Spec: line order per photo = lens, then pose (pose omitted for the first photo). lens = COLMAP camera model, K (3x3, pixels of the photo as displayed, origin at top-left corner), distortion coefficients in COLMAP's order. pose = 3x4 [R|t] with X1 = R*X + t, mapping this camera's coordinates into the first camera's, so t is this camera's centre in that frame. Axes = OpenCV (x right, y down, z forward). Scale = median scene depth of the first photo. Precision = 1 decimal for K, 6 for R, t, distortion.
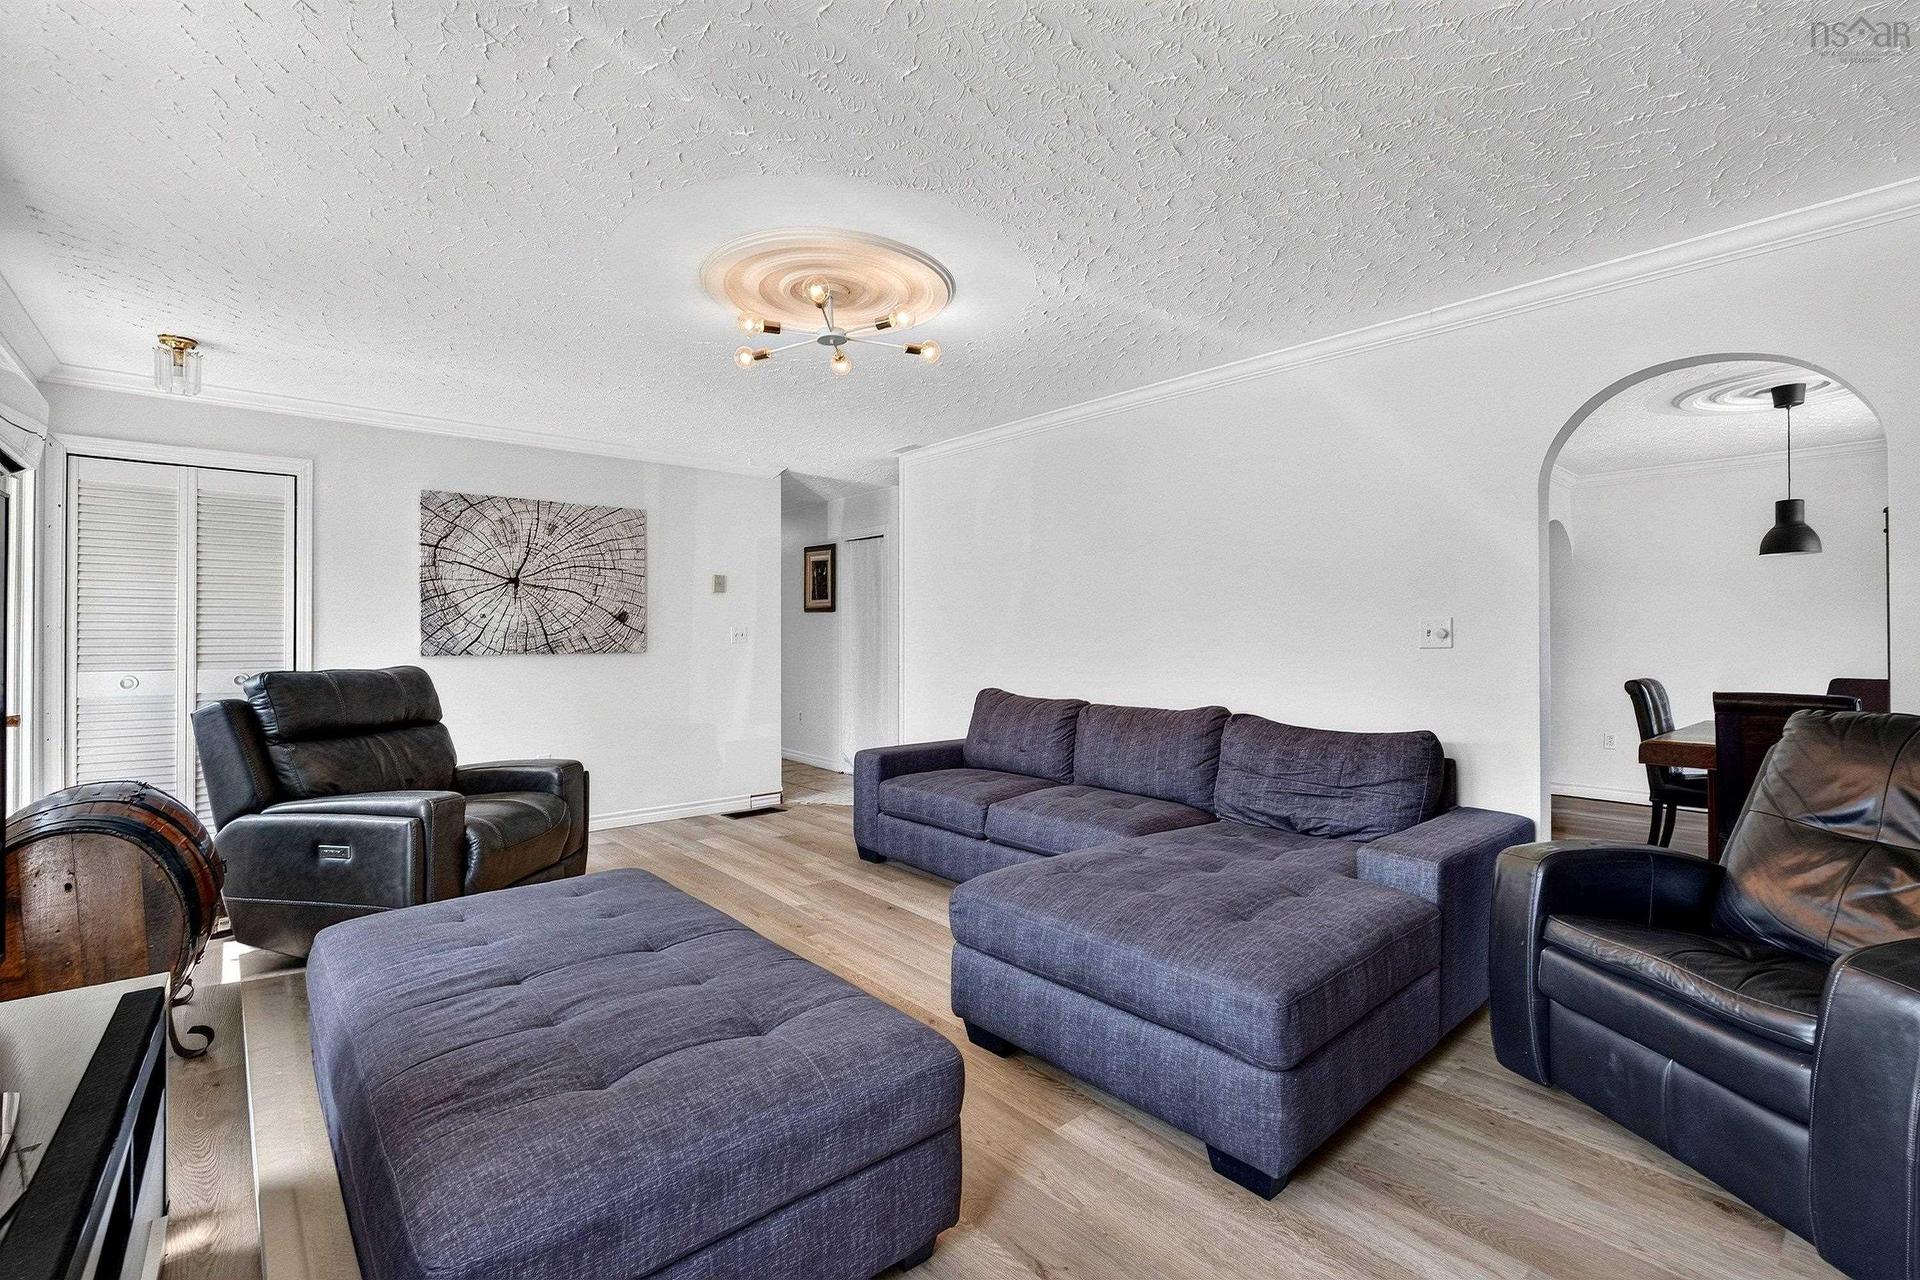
lens RADIAL K [[842.7, 0, 954.8], [0, 842.7, 630.1], [0, 0, 1]] dist [-0.001832, -0.000958]
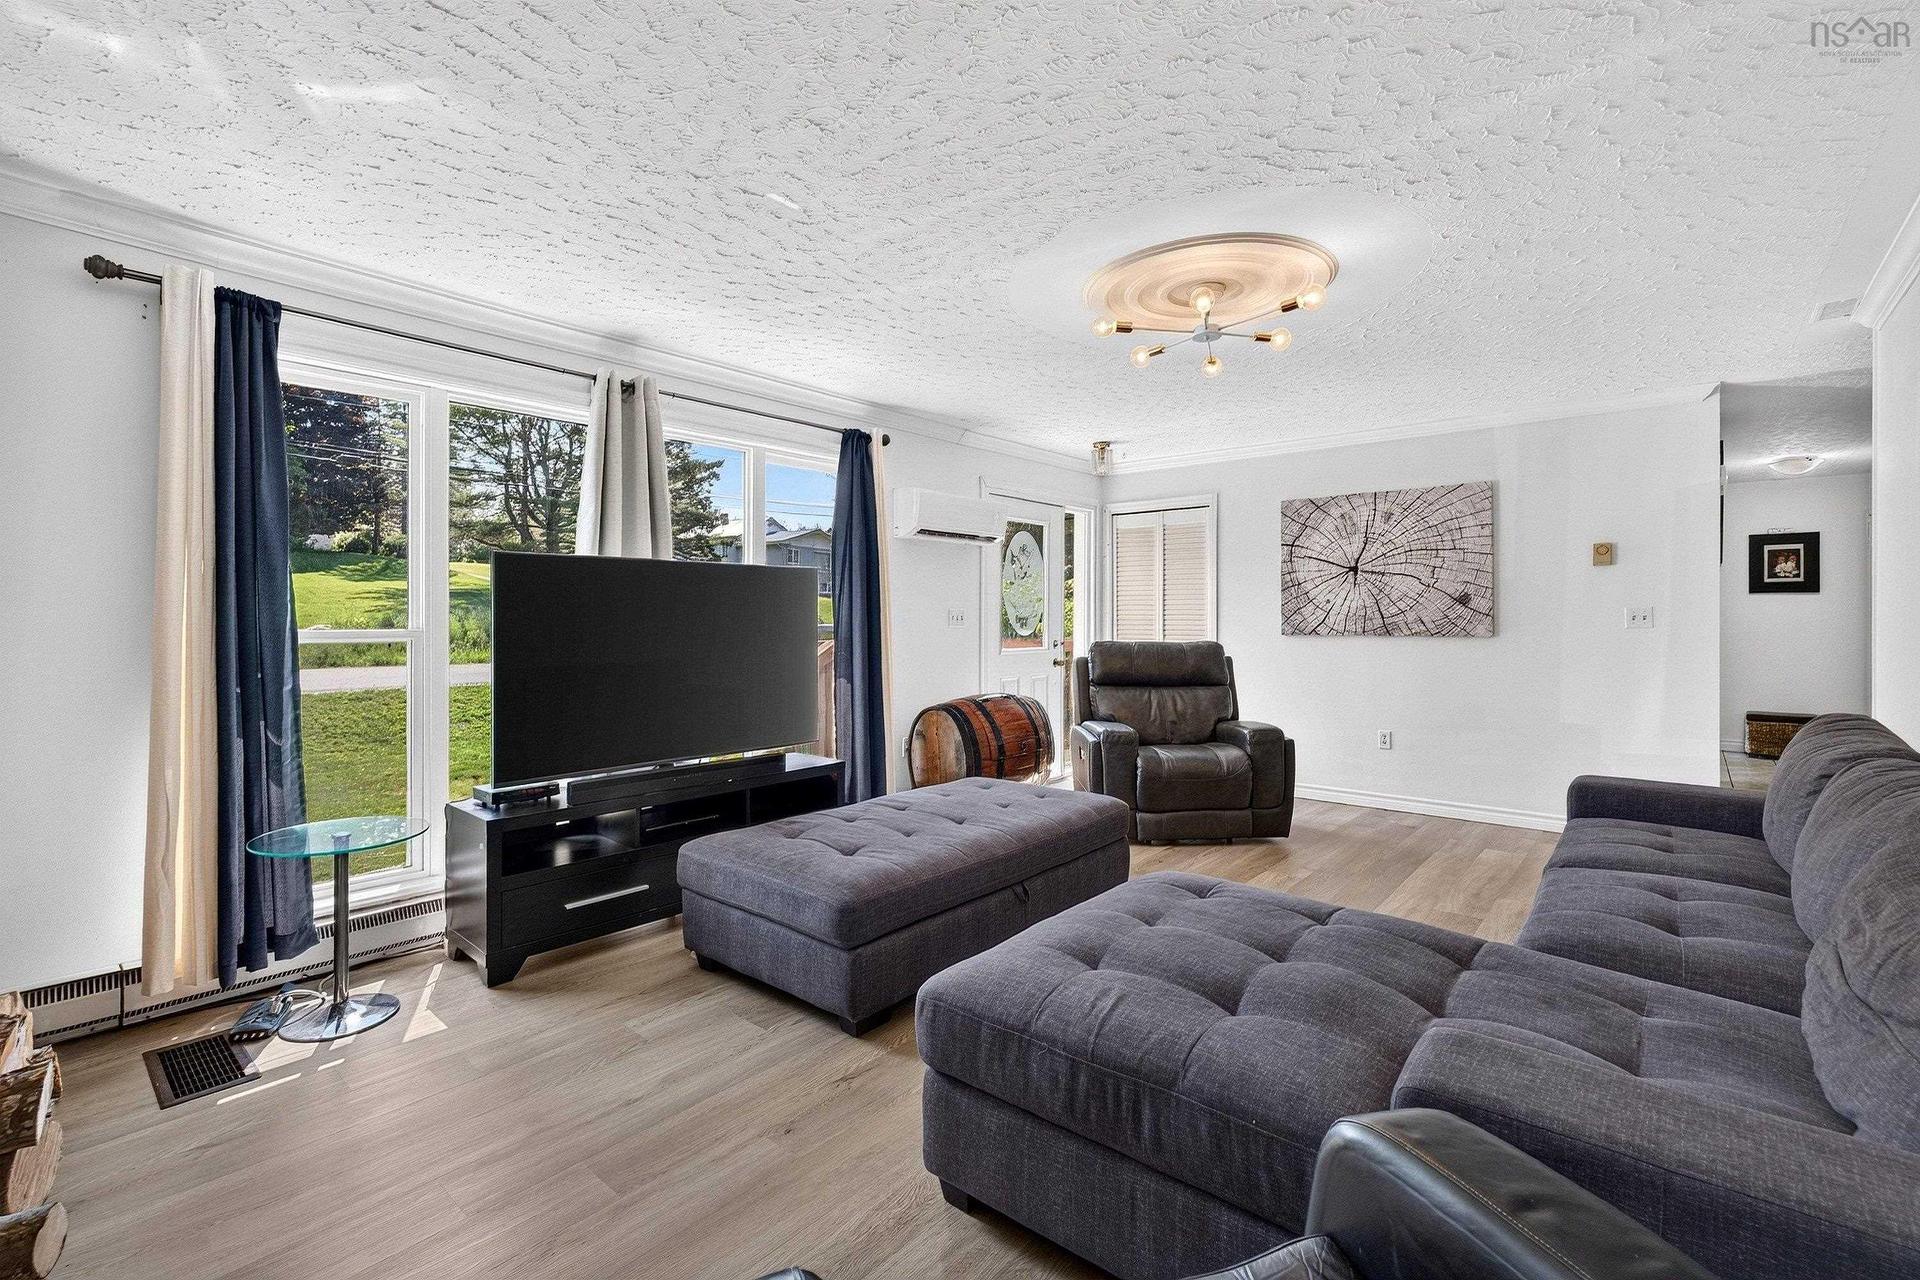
lens RADIAL K [[842.7, 0, 954.8], [0, 842.7, 630.1], [0, 0, 1]] dist [-0.001832, -0.000958]
pose [[0.141033, 0.018889, -0.989825, 0.511276], [0.009513, 0.999746, 0.020433, -0.005826], [0.989959, -0.012298, 0.140818, 0.329277]]
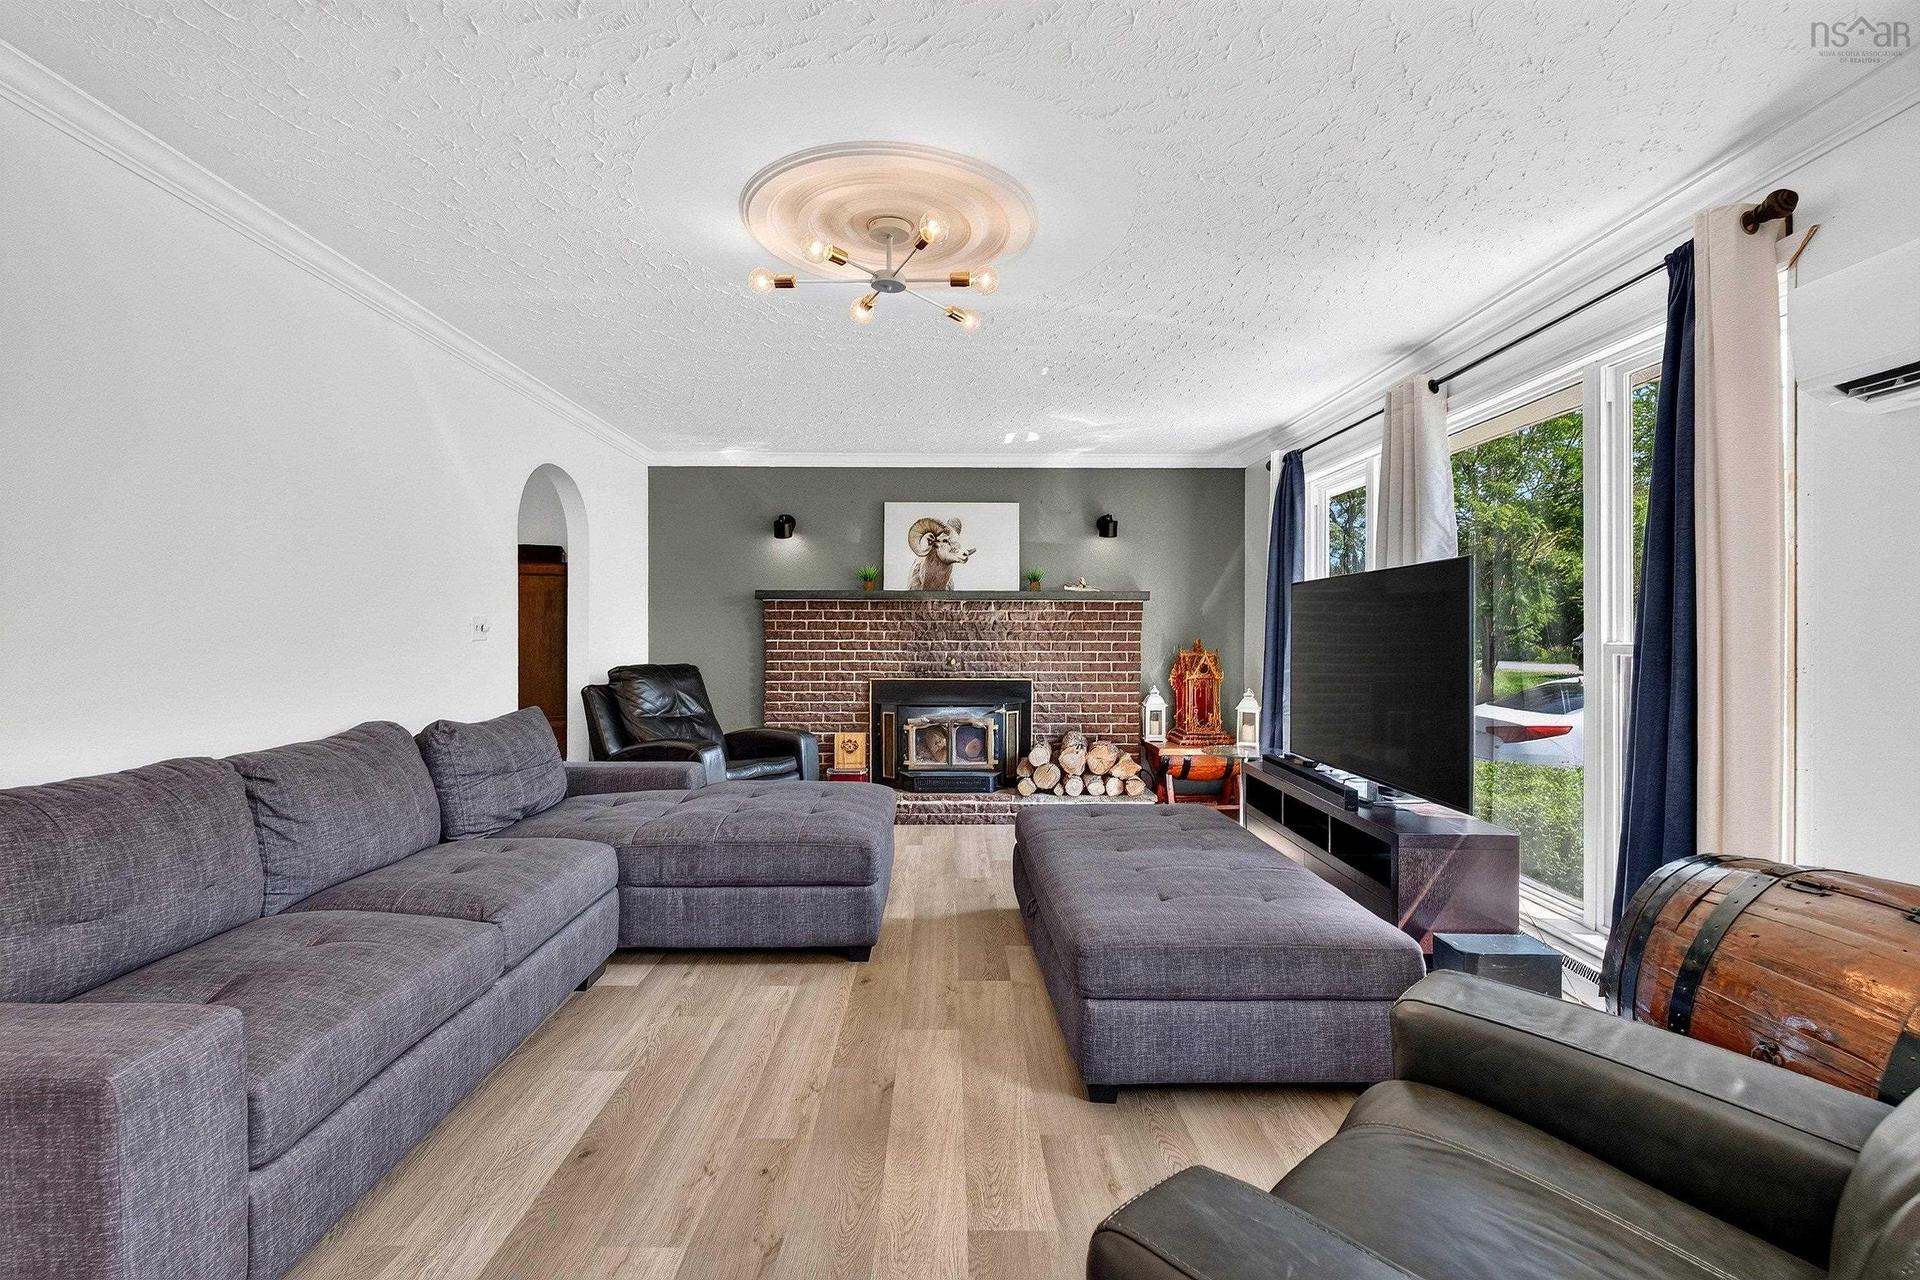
lens RADIAL K [[842.7, 0, 954.8], [0, 842.7, 630.1], [0, 0, 1]] dist [-0.001832, -0.000958]
pose [[-0.756555, 0.003187, 0.653922, -0.458179], [-0.006795, 0.999896, -0.012734, 0.008657], [-0.653895, -0.014077, -0.756455, 0.970480]]
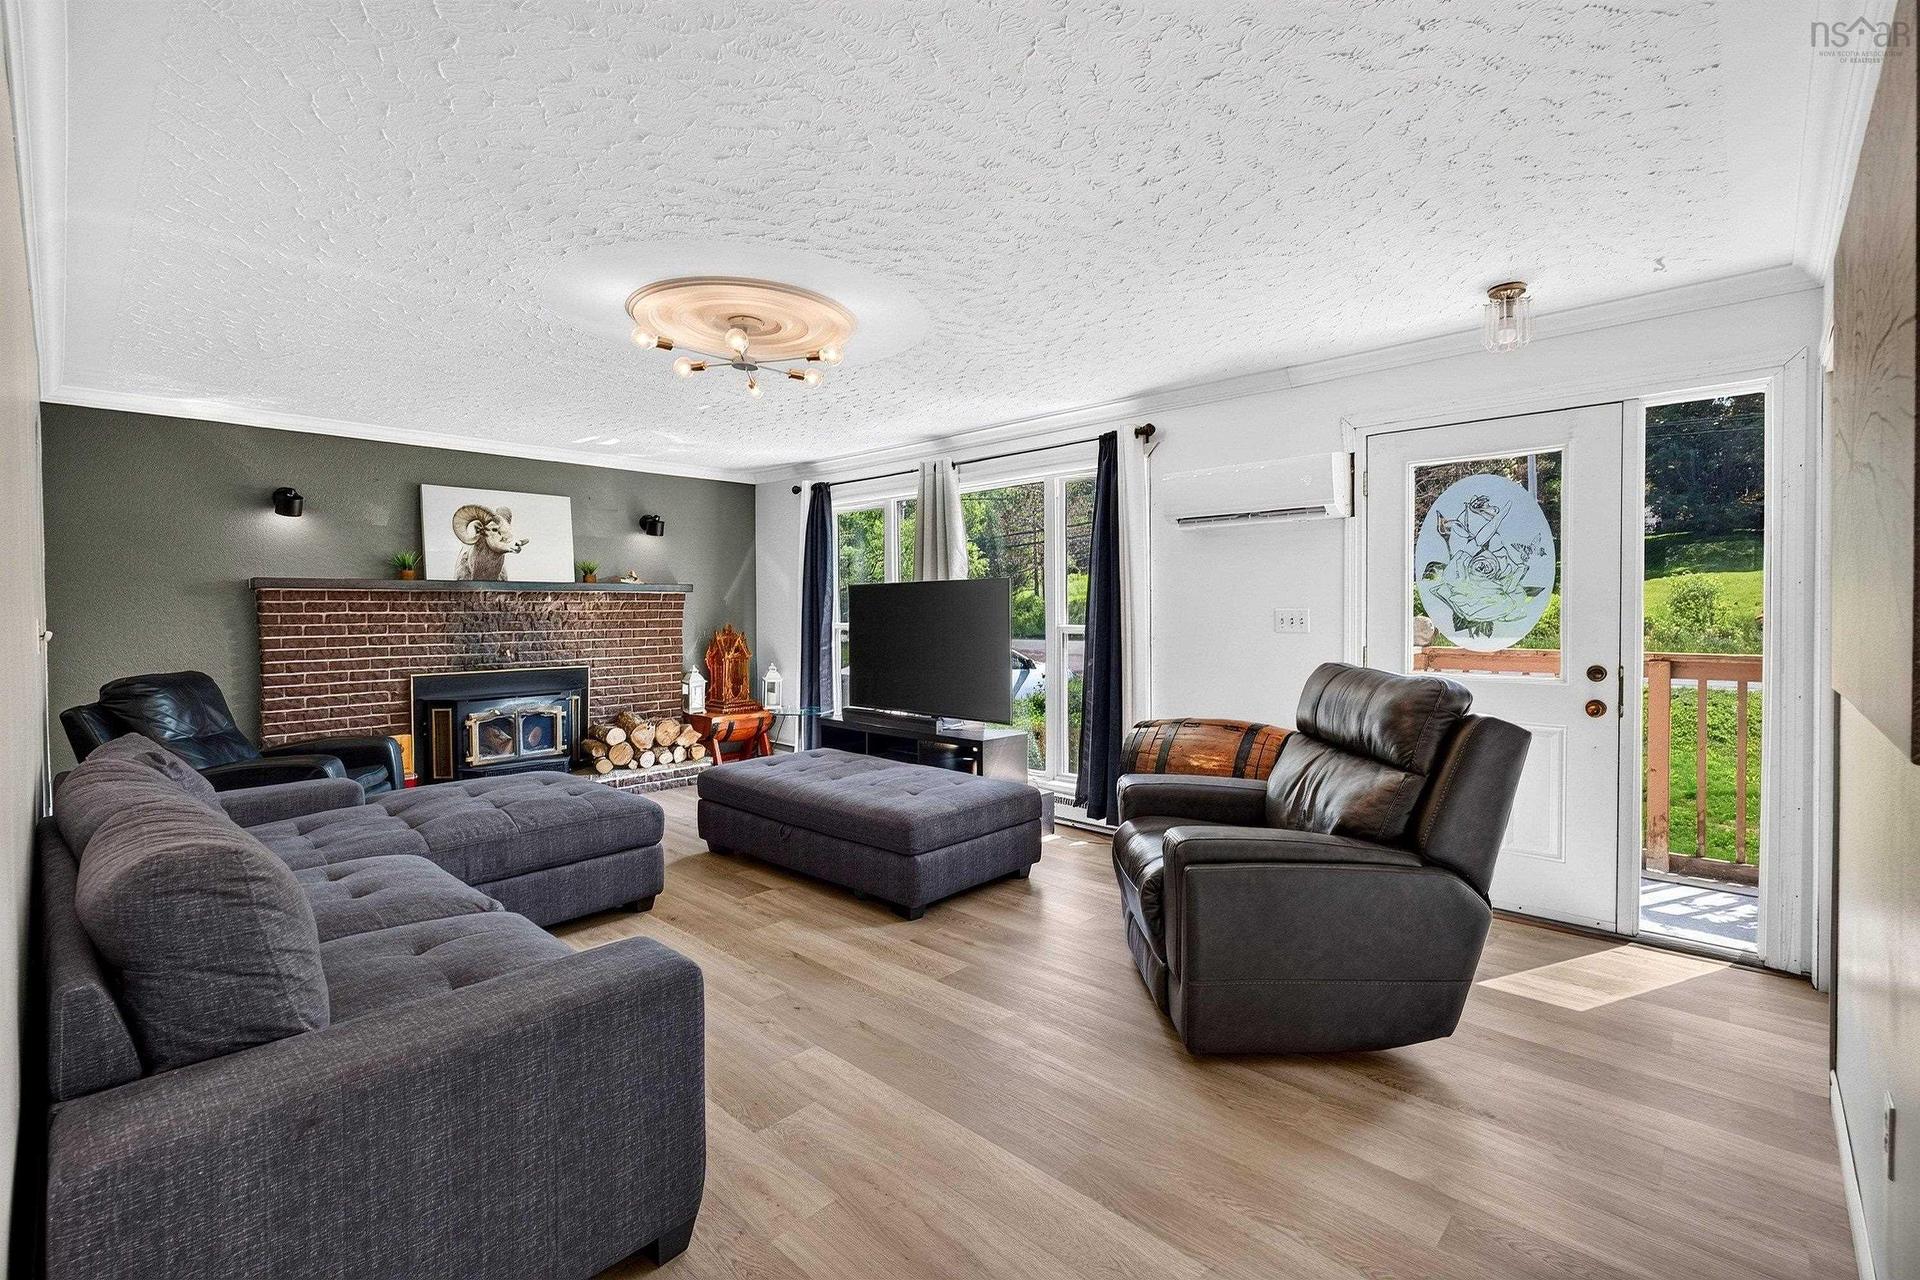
lens RADIAL K [[842.7, 0, 954.8], [0, 842.7, 630.1], [0, 0, 1]] dist [-0.001832, -0.000958]
pose [[-0.995240, 0.011630, -0.096762, -0.187289], [0.009988, 0.999798, 0.017440, -0.007878], [0.096945, 0.016390, -0.995155, 1.301765]]
